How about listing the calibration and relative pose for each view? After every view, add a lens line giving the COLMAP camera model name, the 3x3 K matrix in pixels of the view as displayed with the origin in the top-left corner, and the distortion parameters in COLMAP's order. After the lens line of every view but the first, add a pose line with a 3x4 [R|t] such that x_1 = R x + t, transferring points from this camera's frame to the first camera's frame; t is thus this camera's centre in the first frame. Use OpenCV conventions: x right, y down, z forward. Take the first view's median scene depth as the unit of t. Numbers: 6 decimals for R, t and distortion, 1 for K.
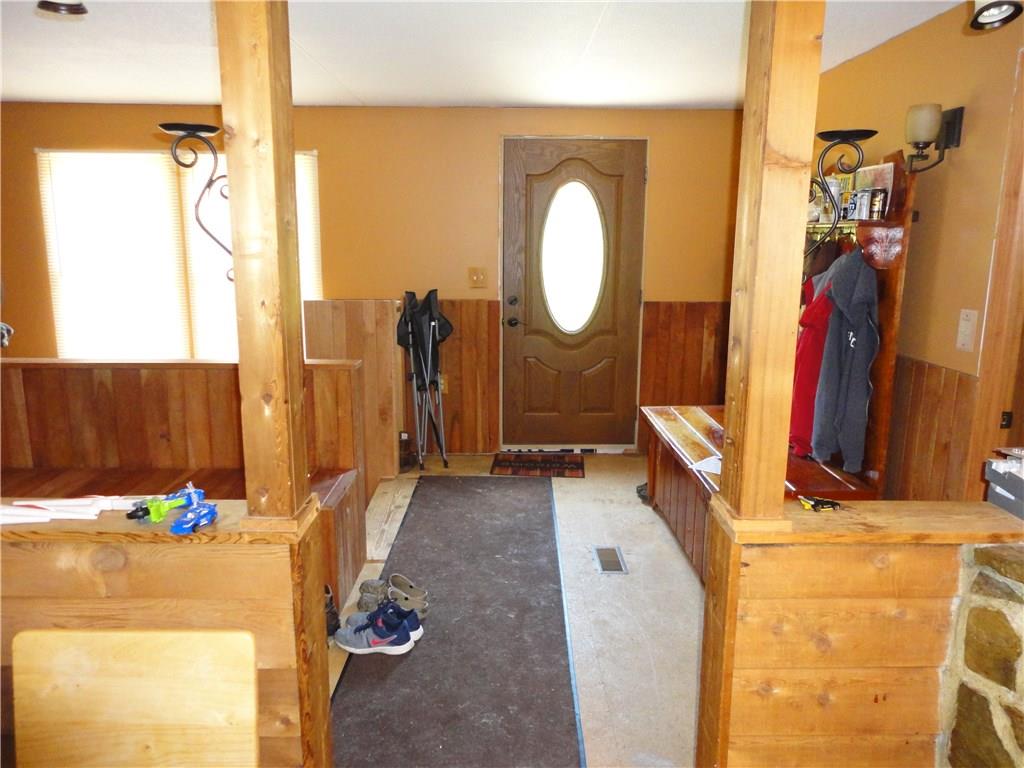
lens RADIAL K [[738.7, 0, 510.1], [0, 738.7, 382.7], [0, 0, 1]] dist [-0.007589, 0.007949]
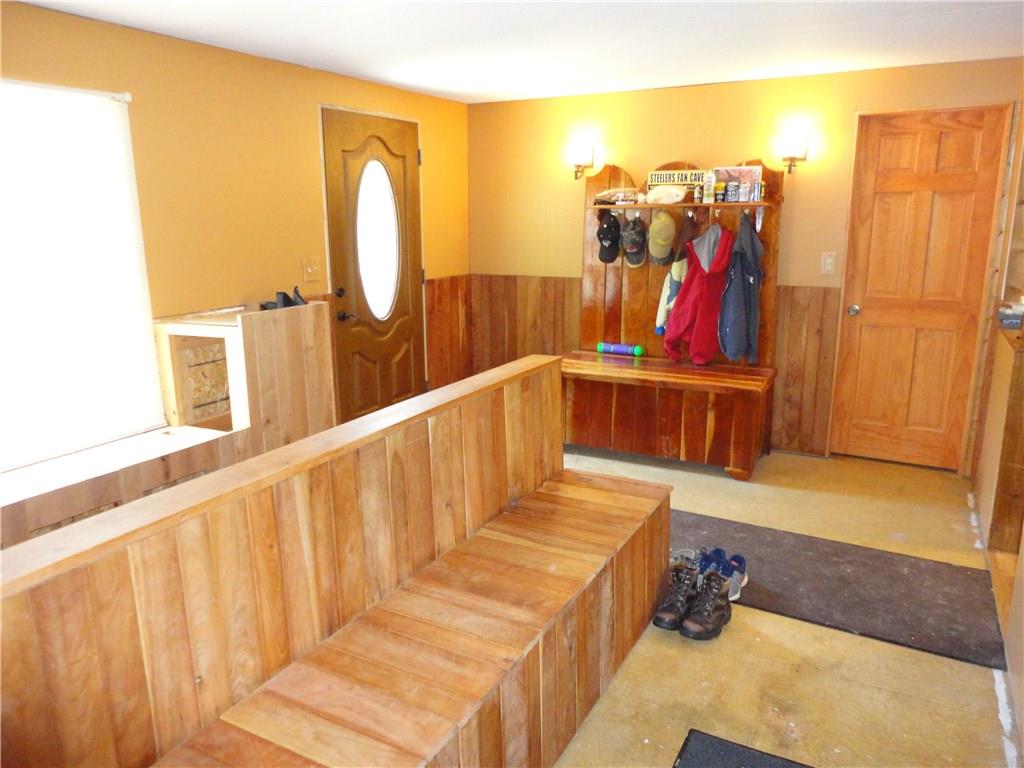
lens RADIAL K [[738.7, 0, 513.9], [0, 738.7, 384.8], [0, 0, 1]] dist [-0.007589, 0.007949]
pose [[0.497855, -0.207041, 0.842184, -0.678456], [0.184097, 0.974184, 0.130664, -0.081254], [-0.847496, 0.089992, 0.523118, 0.372647]]
